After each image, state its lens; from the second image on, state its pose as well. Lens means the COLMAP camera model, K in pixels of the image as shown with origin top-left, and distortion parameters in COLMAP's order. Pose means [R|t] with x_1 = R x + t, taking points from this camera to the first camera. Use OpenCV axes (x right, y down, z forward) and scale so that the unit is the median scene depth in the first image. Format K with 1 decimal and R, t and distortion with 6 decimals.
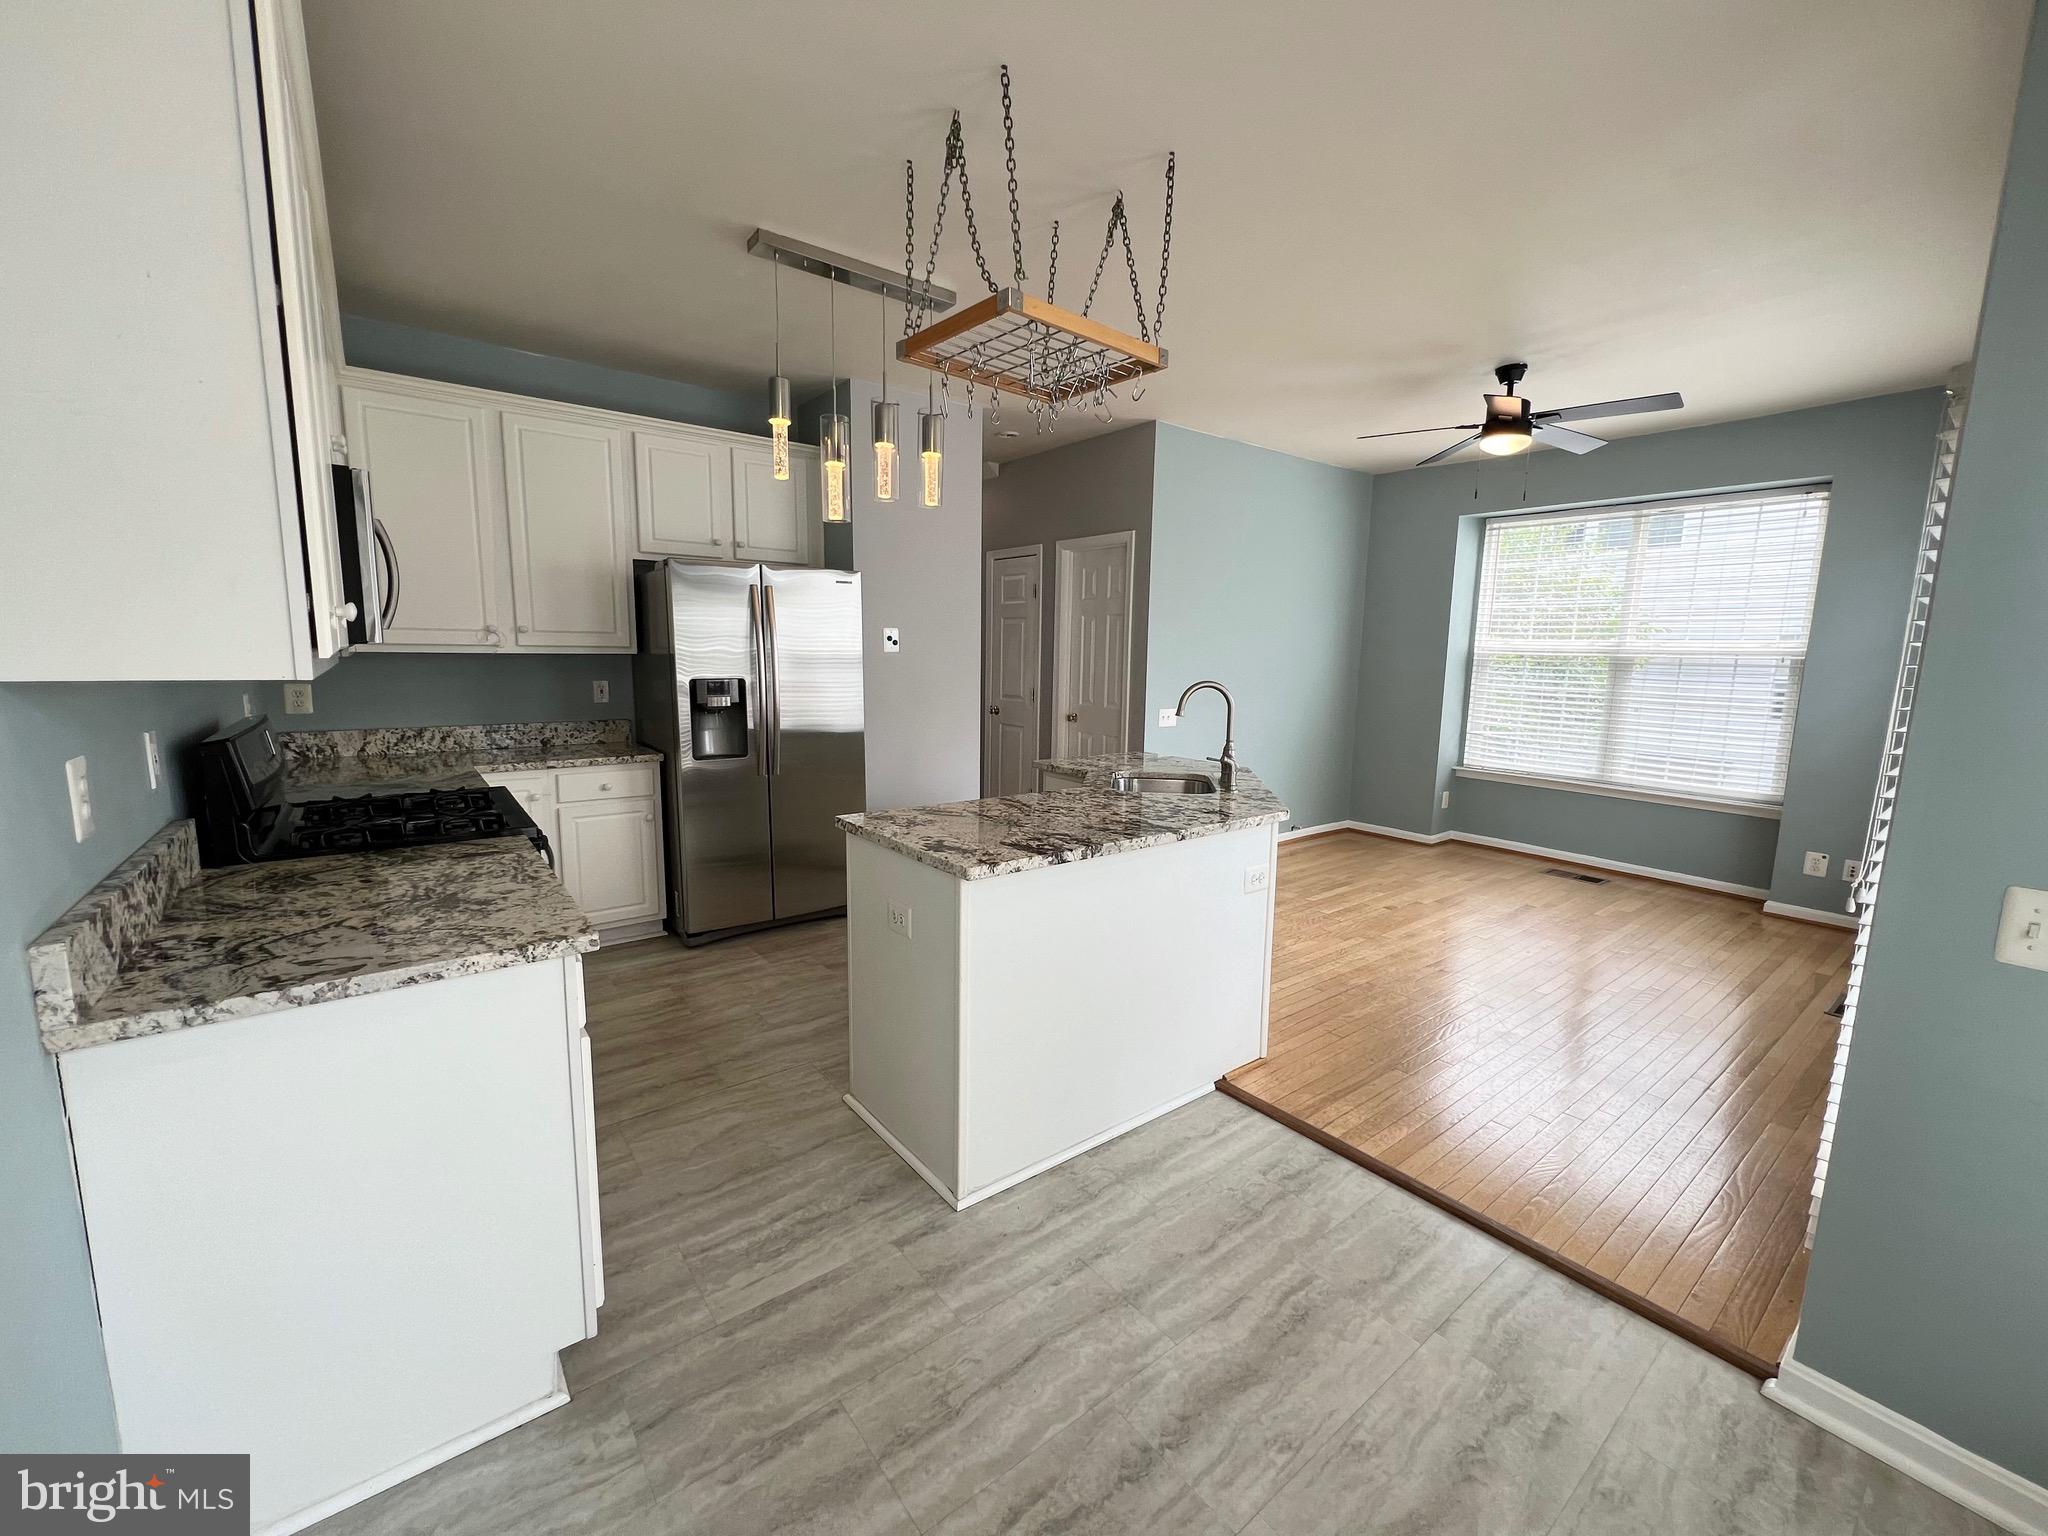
lens RADIAL K [[821.5, 0, 1024.9], [0, 821.5, 764.7], [0, 0, 1]] dist [-0.003481, 0.000964]
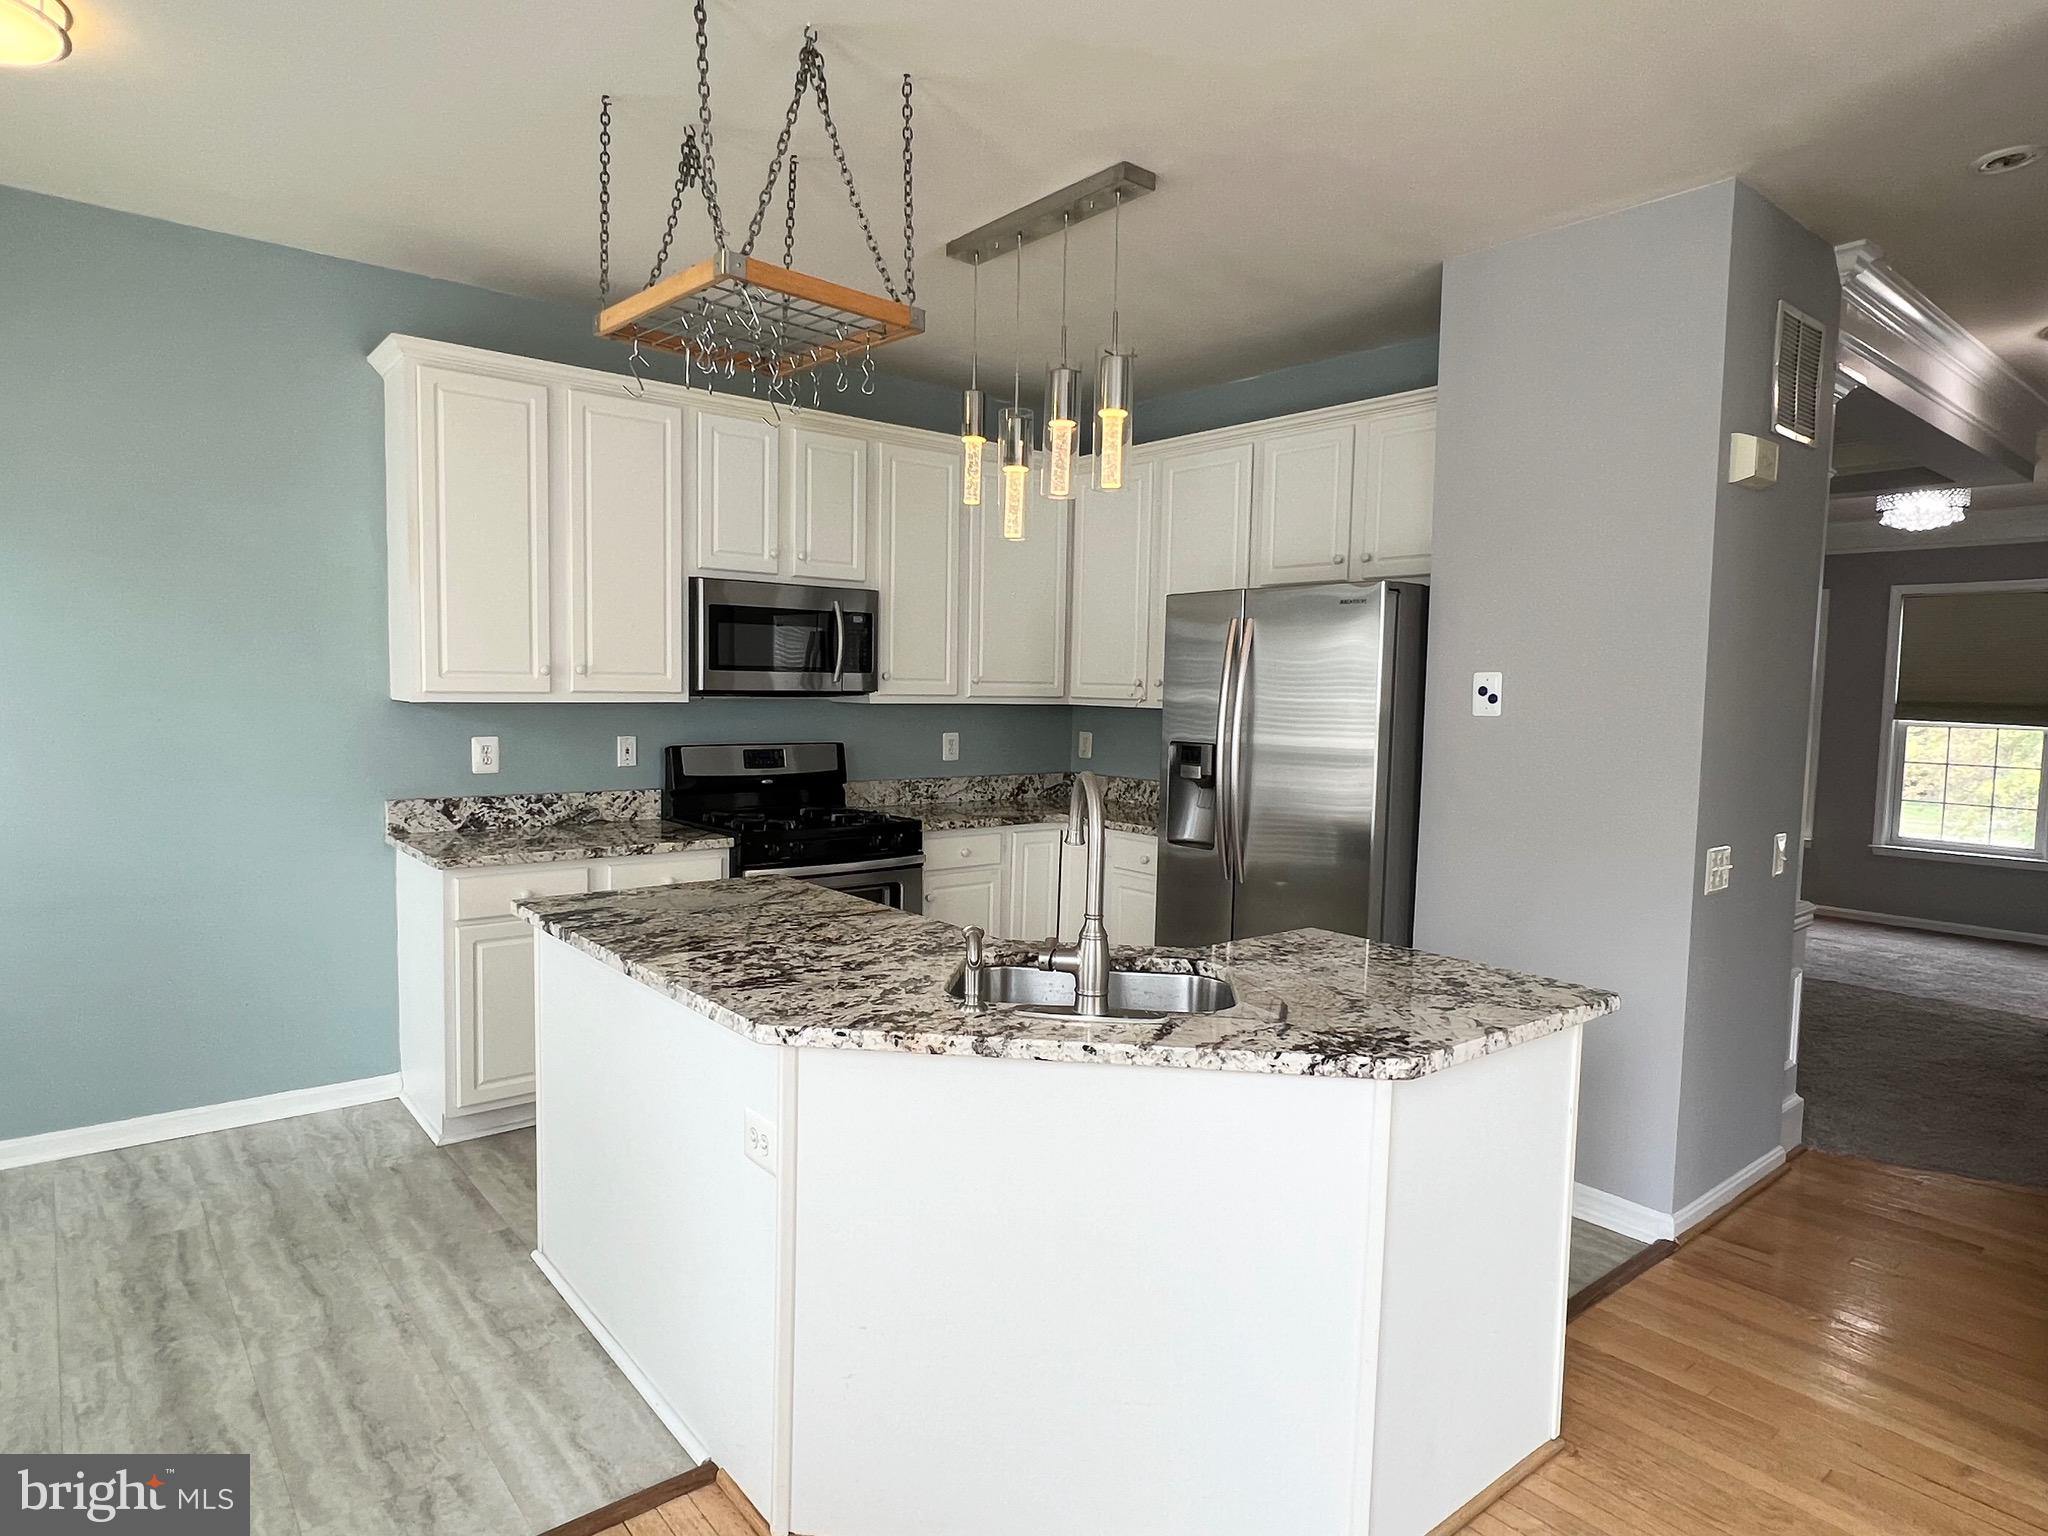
lens RADIAL K [[1186.8, 0, 1019.7], [0, 1186.8, 773.7], [0, 0, 1]] dist [-0.004031, 0.001457]
pose [[0.027889, 0.061107, -0.997742, 0.744910], [-0.160501, 0.985453, 0.055868, -0.113002], [0.986642, 0.158580, 0.037291, 0.809872]]
